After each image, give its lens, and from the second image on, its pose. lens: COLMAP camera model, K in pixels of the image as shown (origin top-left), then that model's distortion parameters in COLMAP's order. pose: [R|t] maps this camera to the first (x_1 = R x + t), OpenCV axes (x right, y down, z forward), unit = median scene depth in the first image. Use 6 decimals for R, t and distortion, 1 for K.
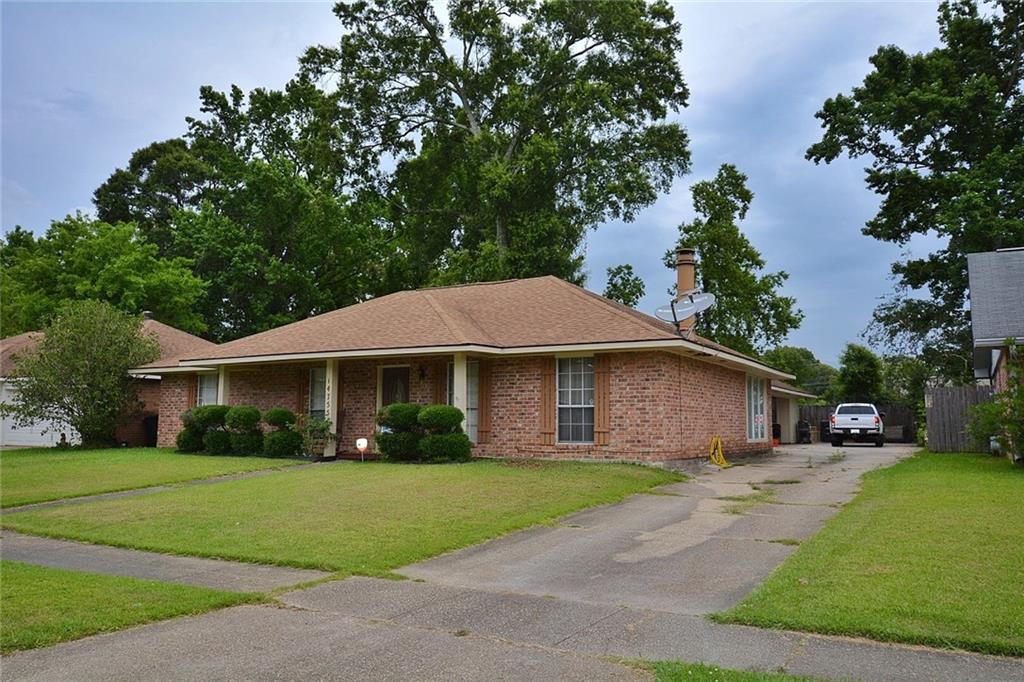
lens RADIAL K [[783.2, 0, 505.6], [0, 783.2, 344.6], [0, 0, 1]] dist [-0.002589, -0.008476]
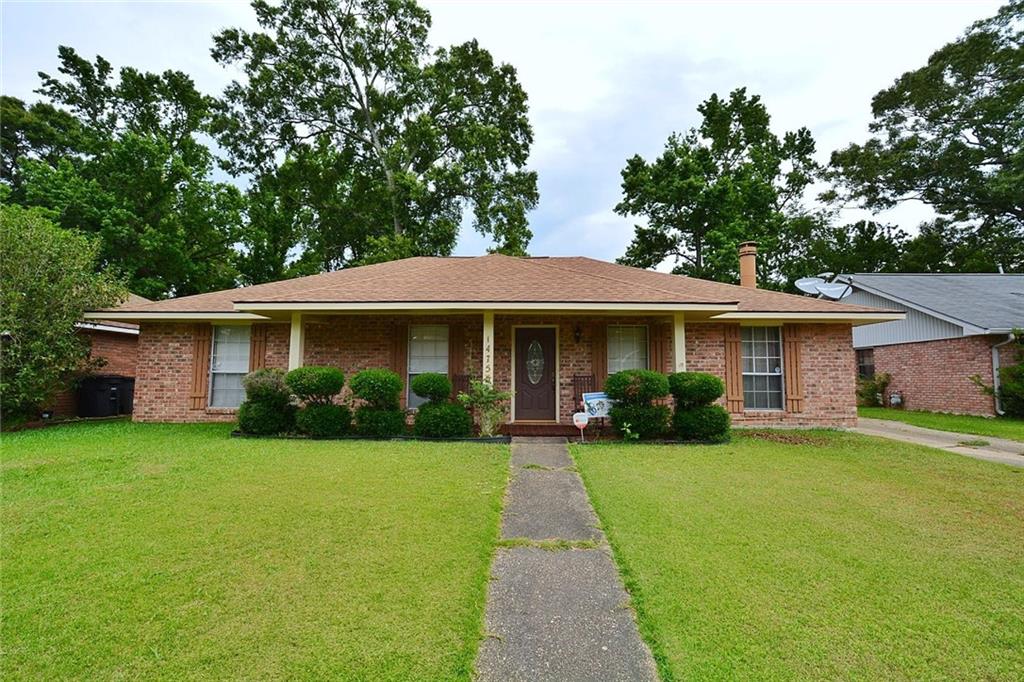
lens RADIAL K [[454.0, 0, 509.0], [0, 454.0, 341.7], [0, 0, 1]] dist [0.004438, -0.005186]
pose [[0.874941, 0.040758, 0.482512, -0.376239], [-0.052265, 0.998579, 0.010422, 0.037082], [-0.481401, -0.034337, 0.875828, 0.498177]]
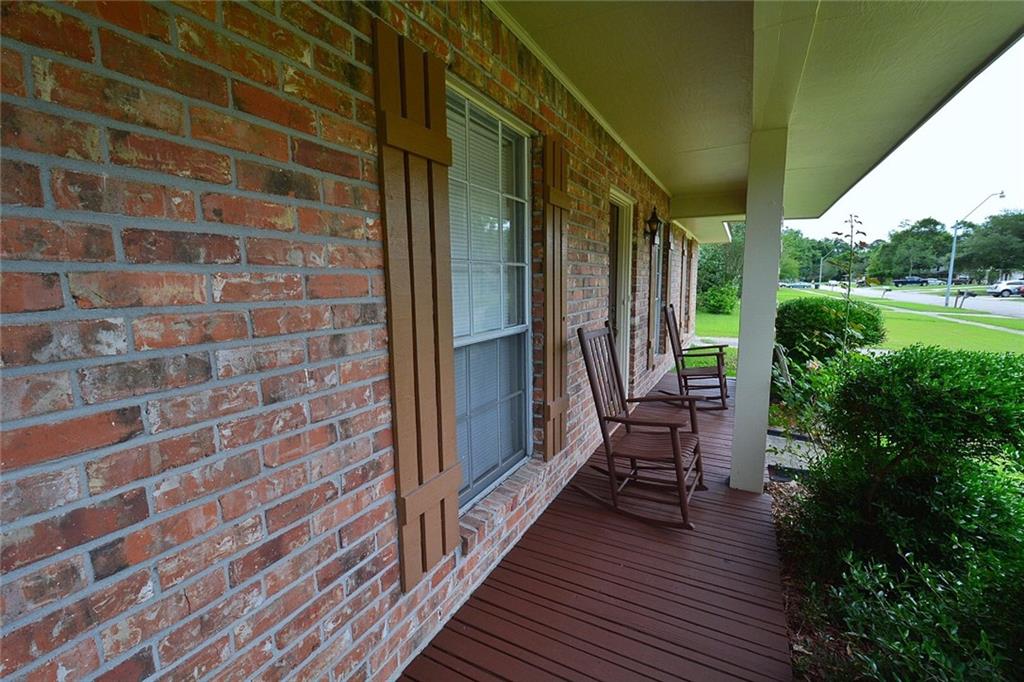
lens RADIAL K [[445.6, 0, 509.0], [0, 445.6, 343.8], [0, 0, 1]] dist [0.005091, -0.007861]
pose [[-0.046938, -0.145593, 0.988230, -0.325486], [-0.093480, 0.985619, 0.140769, 0.065665], [-0.994514, -0.085772, -0.059873, 0.948417]]
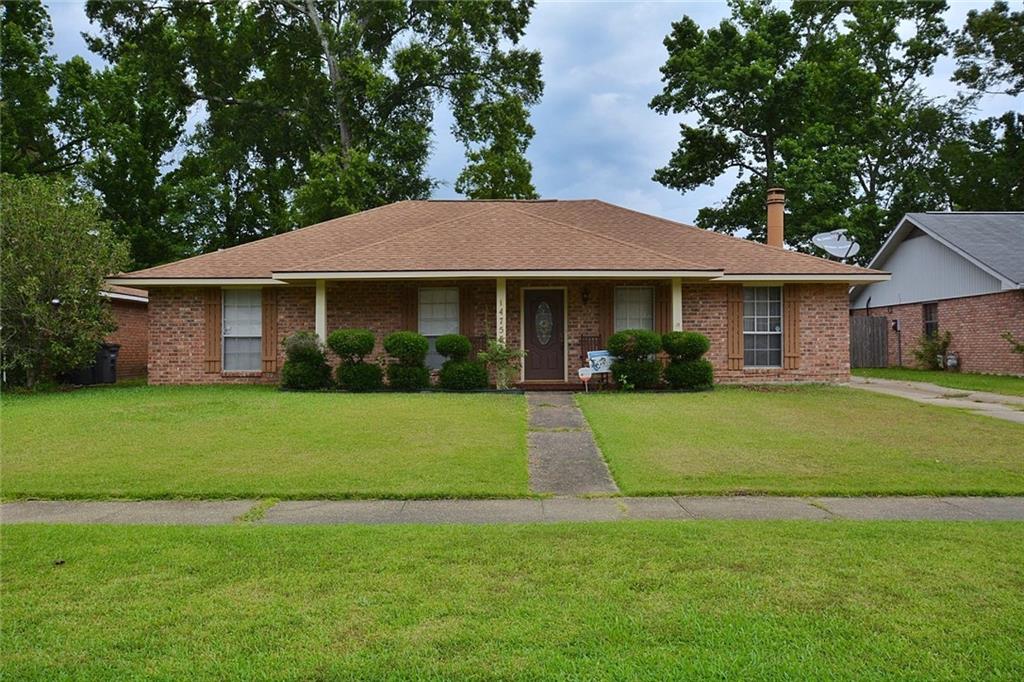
lens RADIAL K [[783.2, 0, 505.6], [0, 783.2, 344.6], [0, 0, 1]] dist [-0.002589, -0.008476]
pose [[0.865453, -0.004215, 0.500973, -0.573636], [-0.044329, 0.995398, 0.084954, 0.015618], [-0.499025, -0.095731, 0.861284, 0.202990]]
